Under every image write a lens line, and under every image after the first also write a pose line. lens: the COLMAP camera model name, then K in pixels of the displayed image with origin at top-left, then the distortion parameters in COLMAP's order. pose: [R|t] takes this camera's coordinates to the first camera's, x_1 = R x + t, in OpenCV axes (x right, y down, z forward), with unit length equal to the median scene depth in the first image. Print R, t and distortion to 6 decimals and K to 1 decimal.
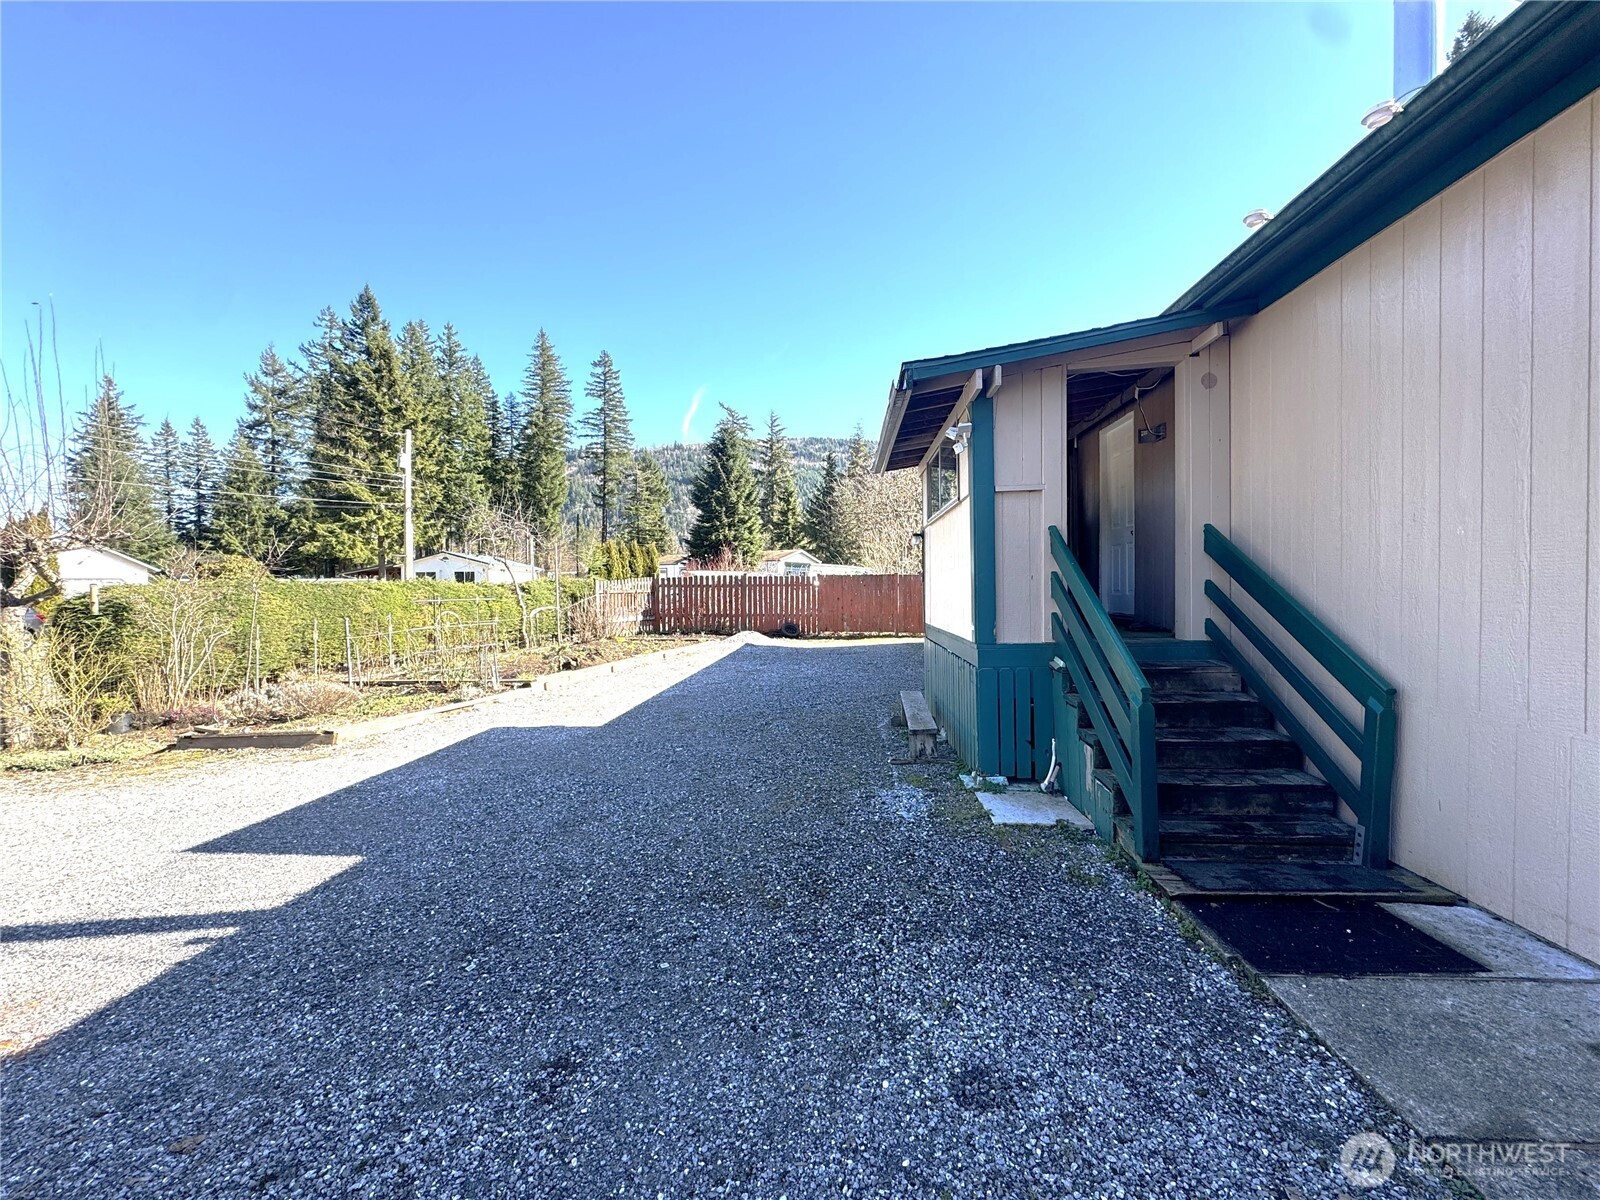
lens RADIAL K [[638.3, 0, 810.3], [0, 638.3, 587.2], [0, 0, 1]] dist [-0.004058, 0.000697]
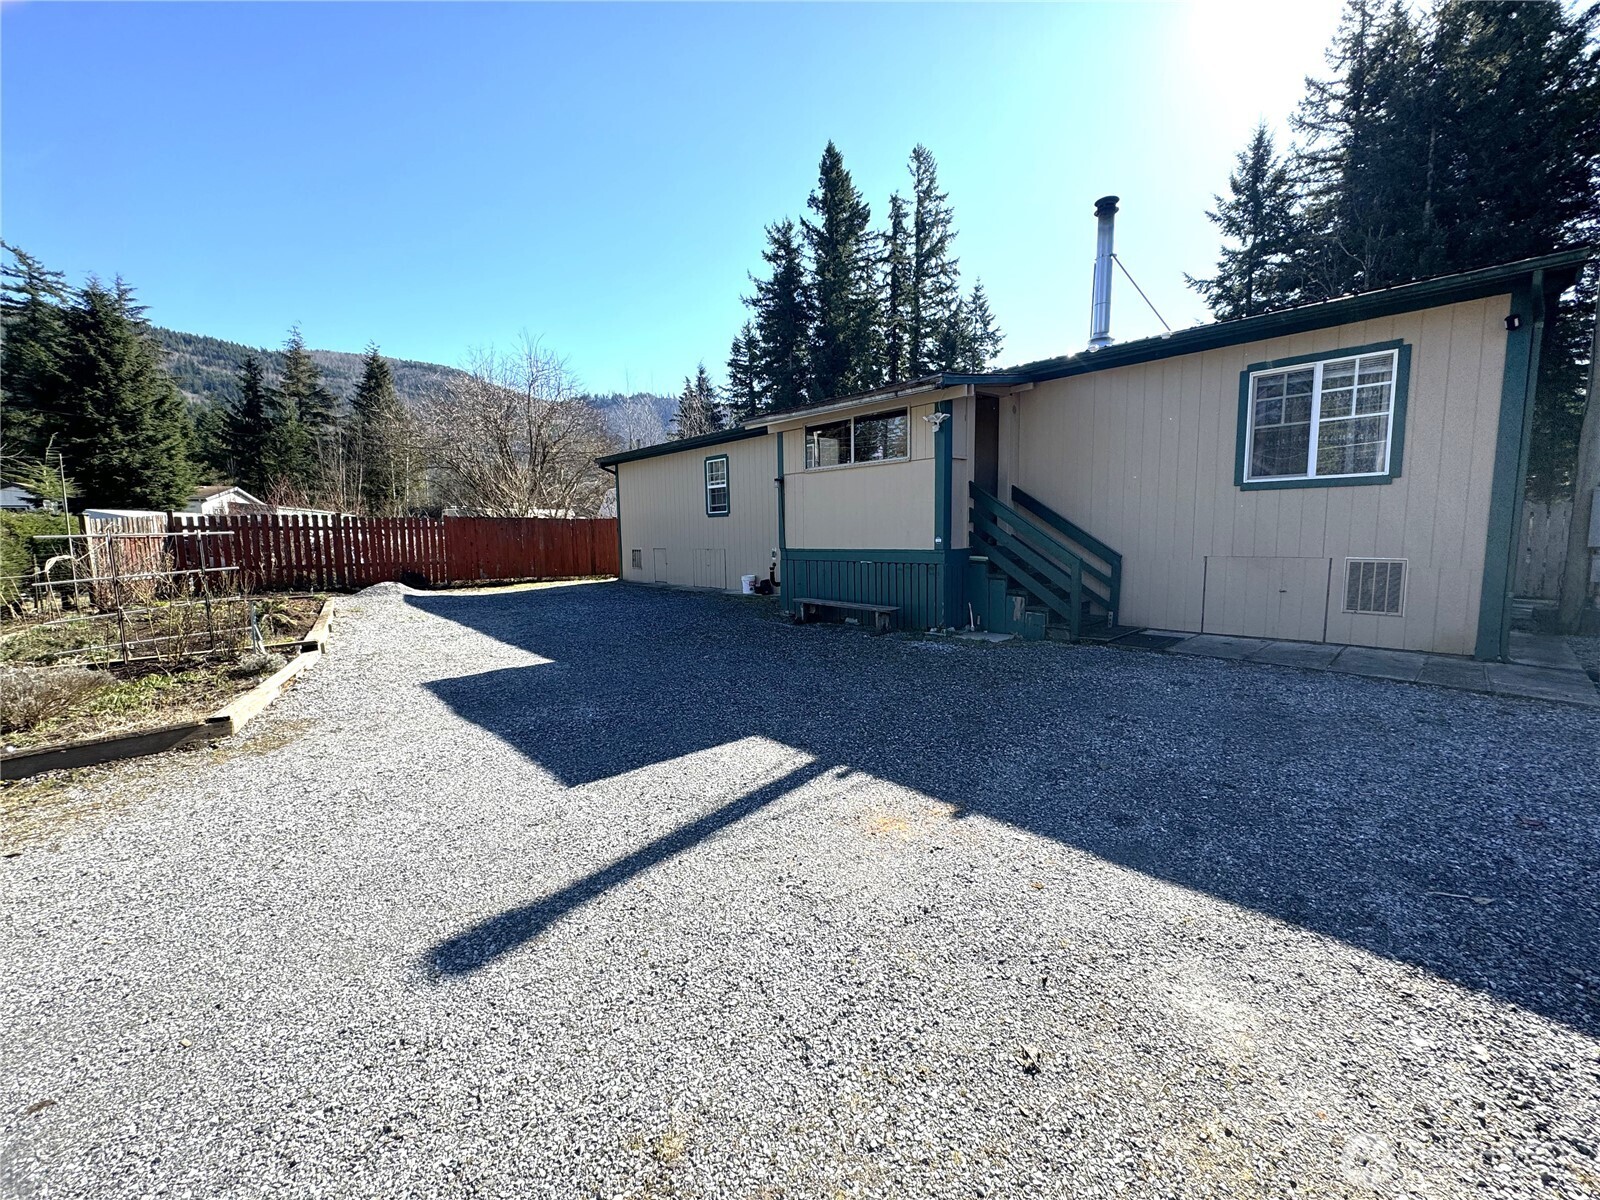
lens RADIAL K [[638.3, 0, 796.6], [0, 638.3, 586.7], [0, 0, 1]] dist [-0.004058, 0.000697]
pose [[0.681395, -0.055619, 0.729800, -0.506415], [0.003791, 0.997363, 0.072471, 0.025300], [-0.731906, -0.046615, 0.679809, 0.061280]]
